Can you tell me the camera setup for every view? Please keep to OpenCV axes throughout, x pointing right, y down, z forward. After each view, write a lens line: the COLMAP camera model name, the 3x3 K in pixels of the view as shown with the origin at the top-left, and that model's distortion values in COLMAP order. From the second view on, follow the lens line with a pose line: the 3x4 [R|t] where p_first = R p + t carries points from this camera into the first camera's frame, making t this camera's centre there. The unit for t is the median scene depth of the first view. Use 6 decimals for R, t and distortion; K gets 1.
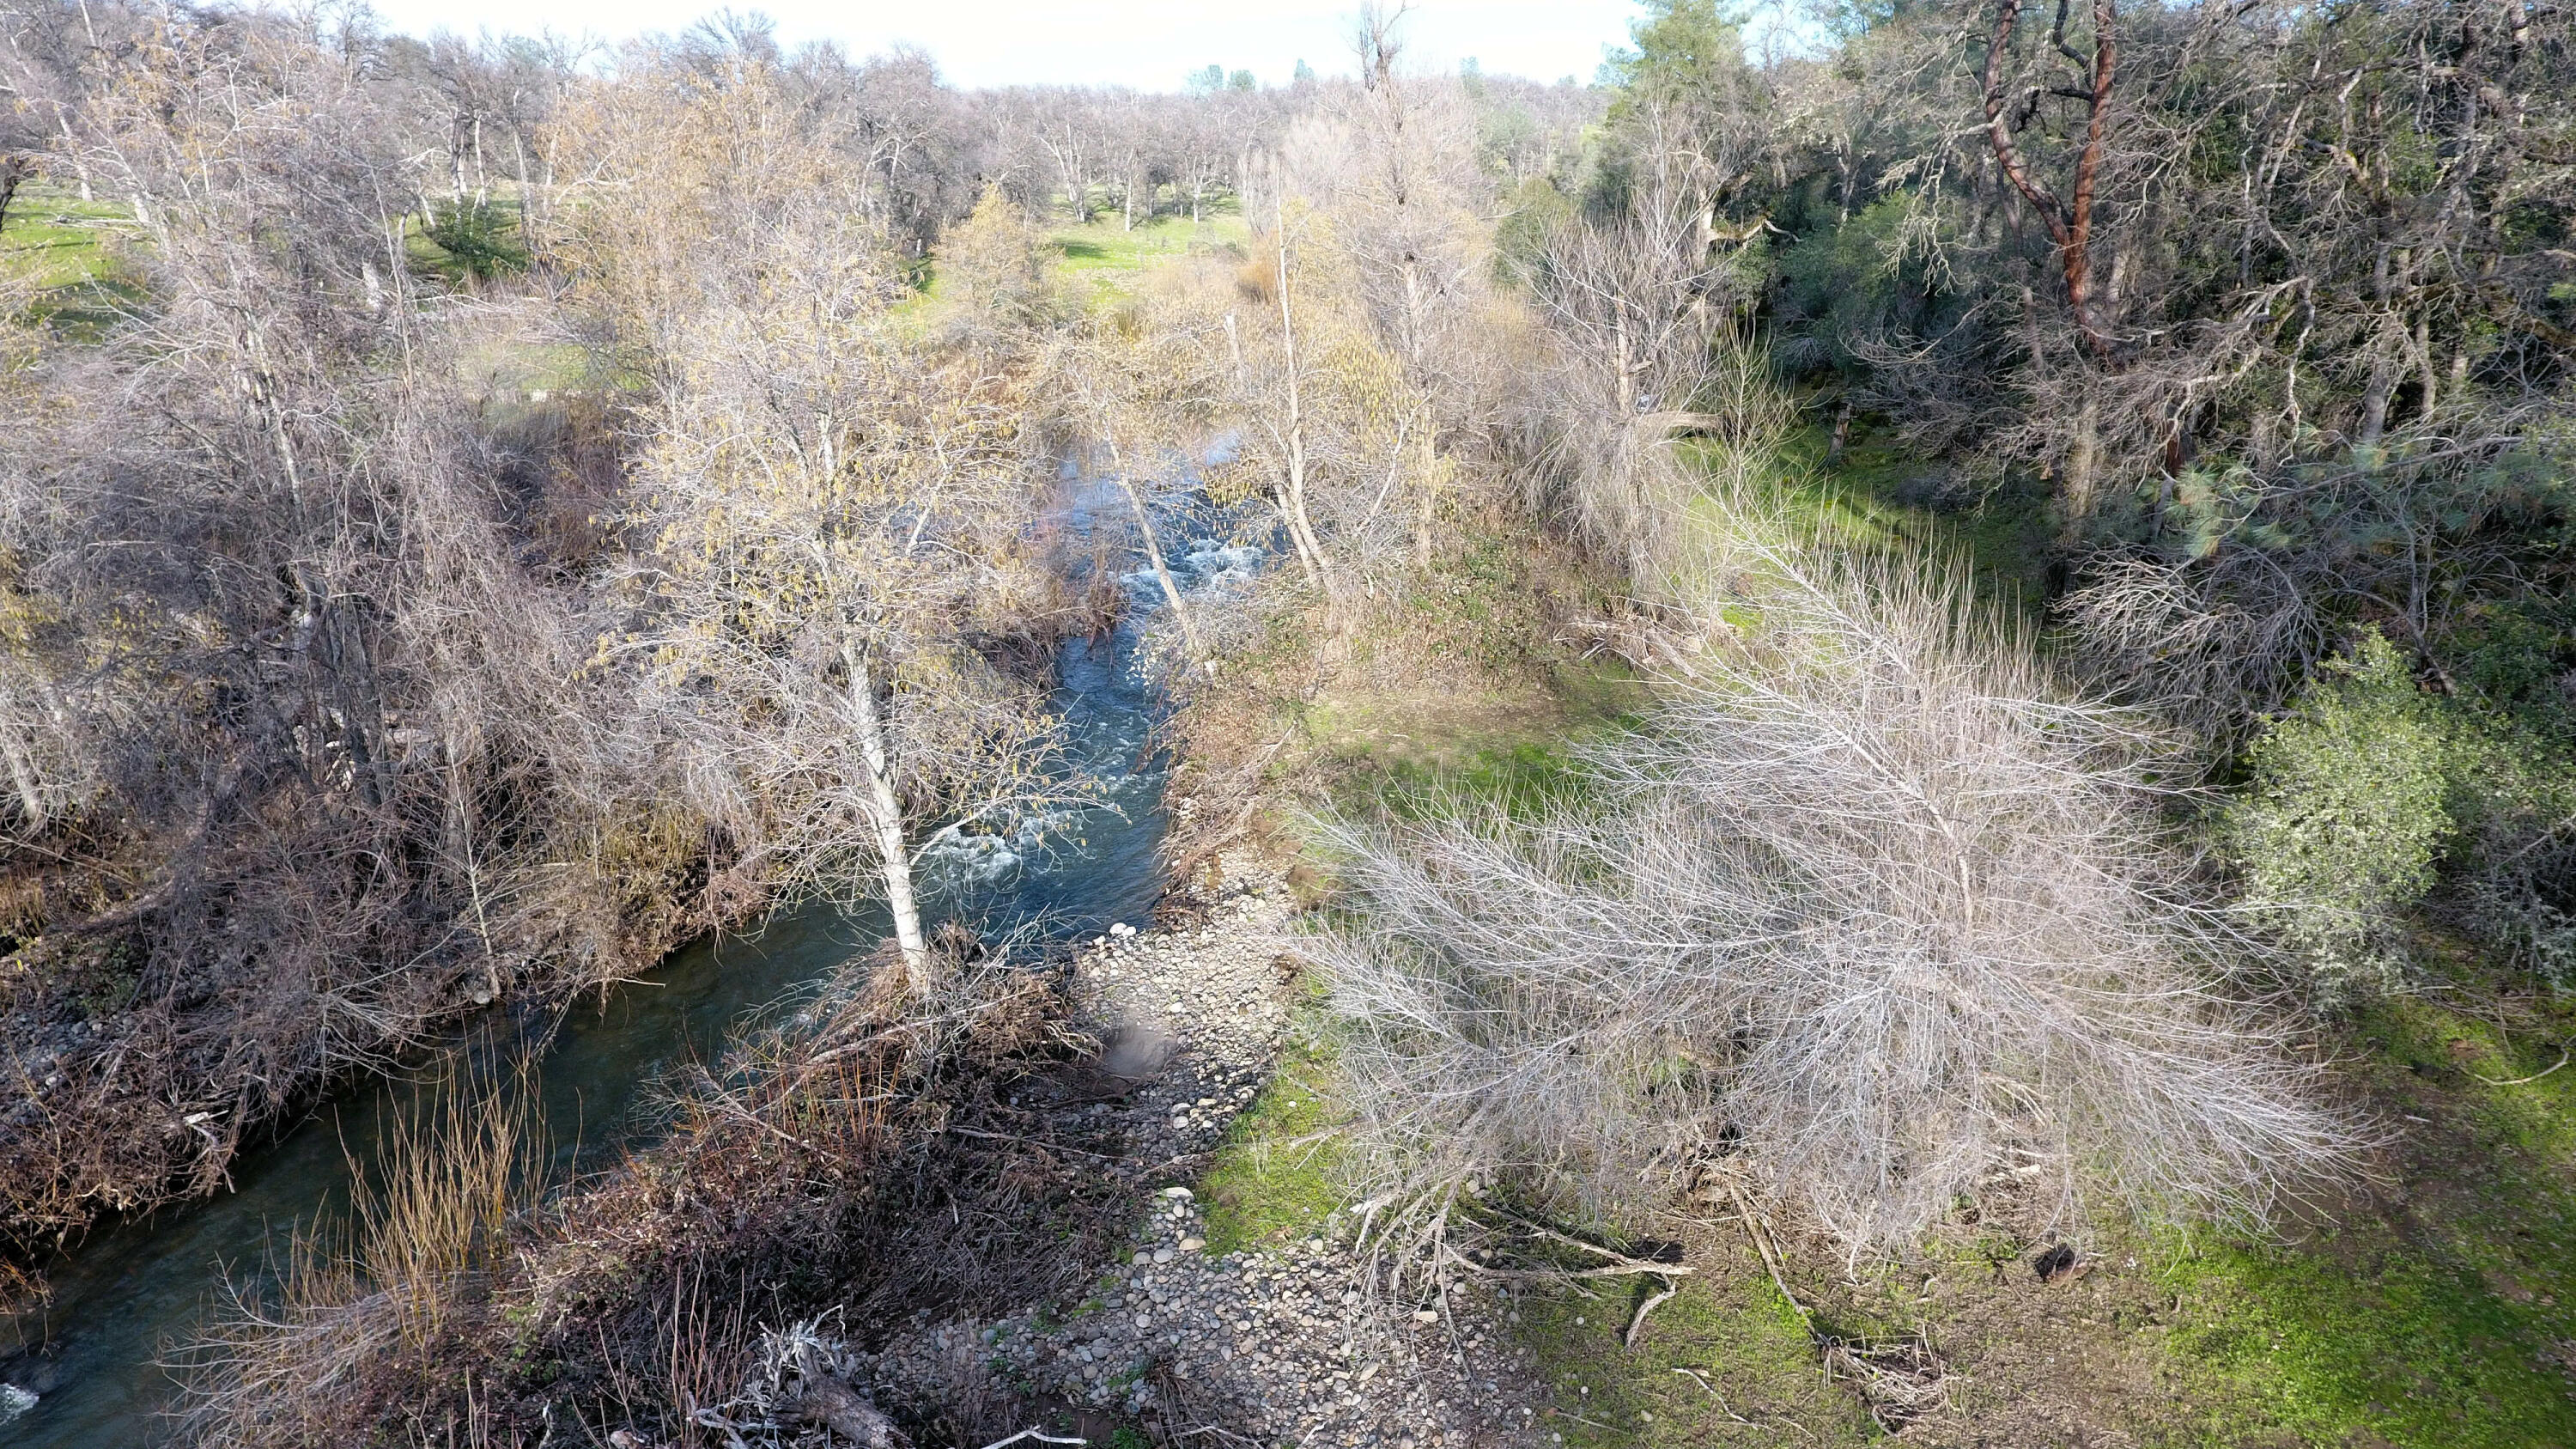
lens RADIAL K [[1502.7, 0, 1289.9], [0, 1502.7, 710.8], [0, 0, 1]] dist [0.002546, -0.002386]
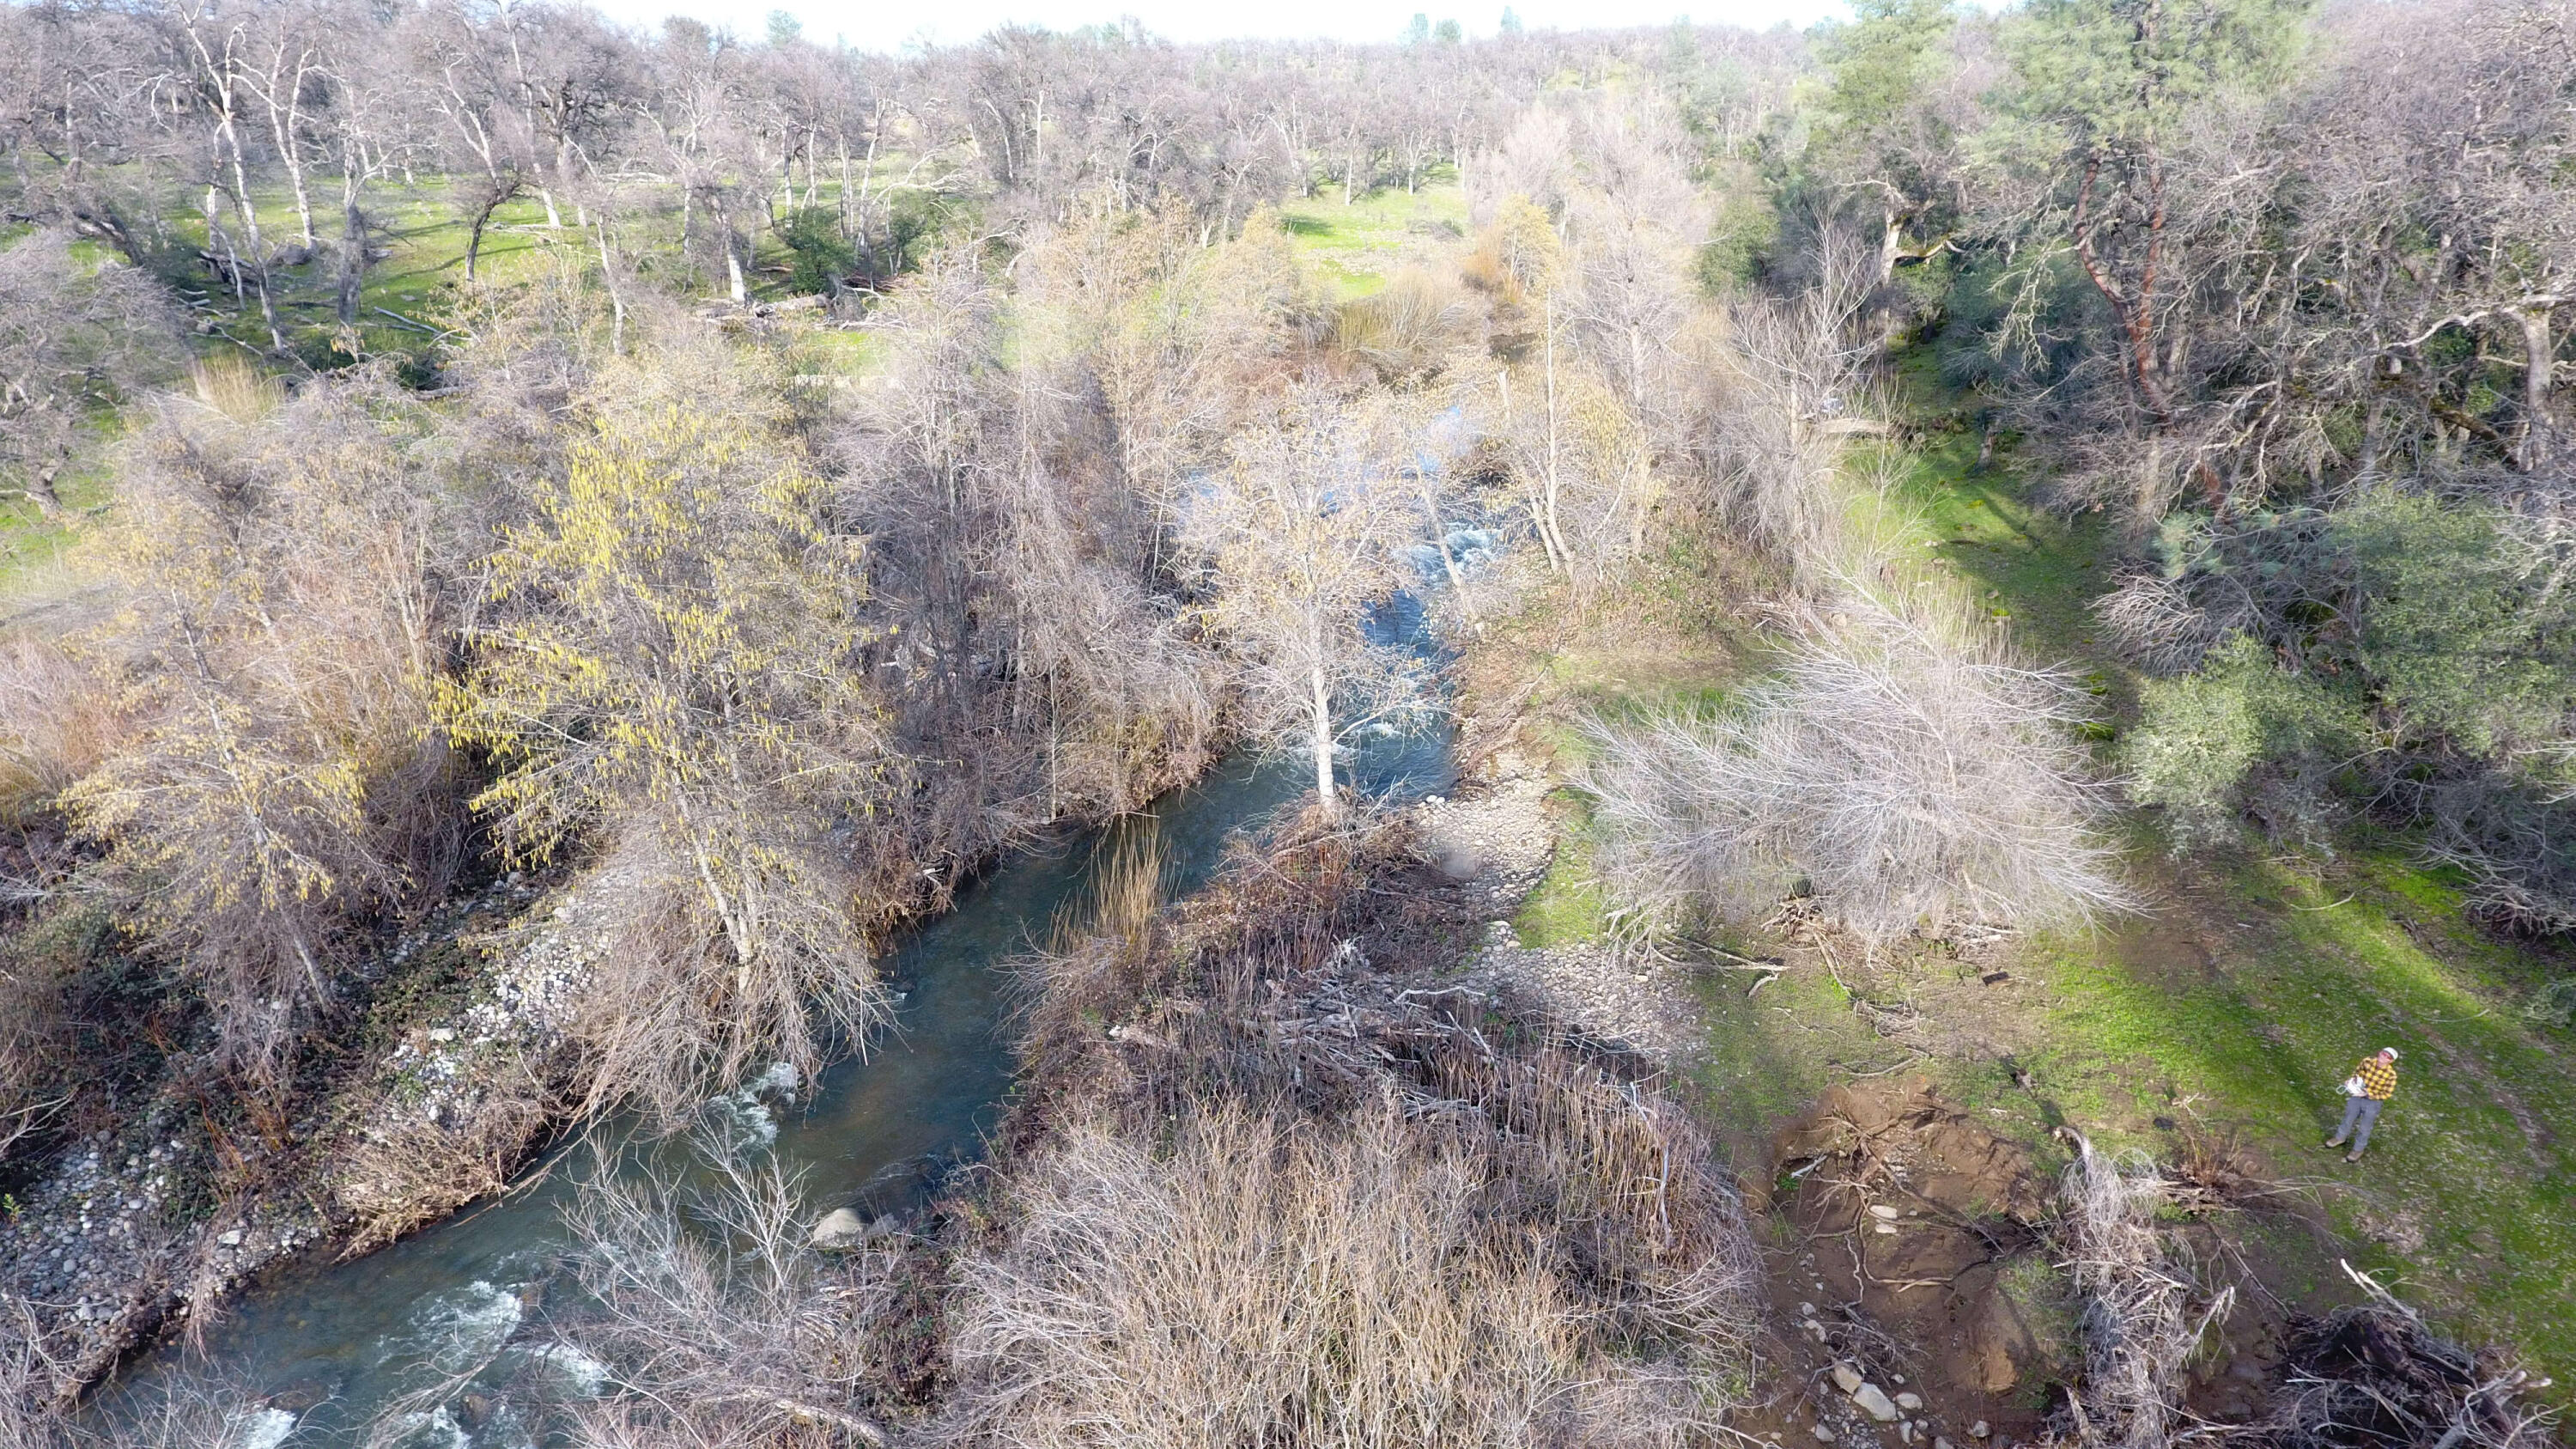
lens RADIAL K [[1502.7, 0, 1295.5], [0, 1502.7, 704.4], [0, 0, 1]] dist [0.002546, -0.002386]
pose [[0.992802, 0.034629, -0.114649, -0.074663], [-0.031048, 0.998977, 0.032879, 0.002373], [0.115671, -0.029083, 0.992862, -0.501644]]
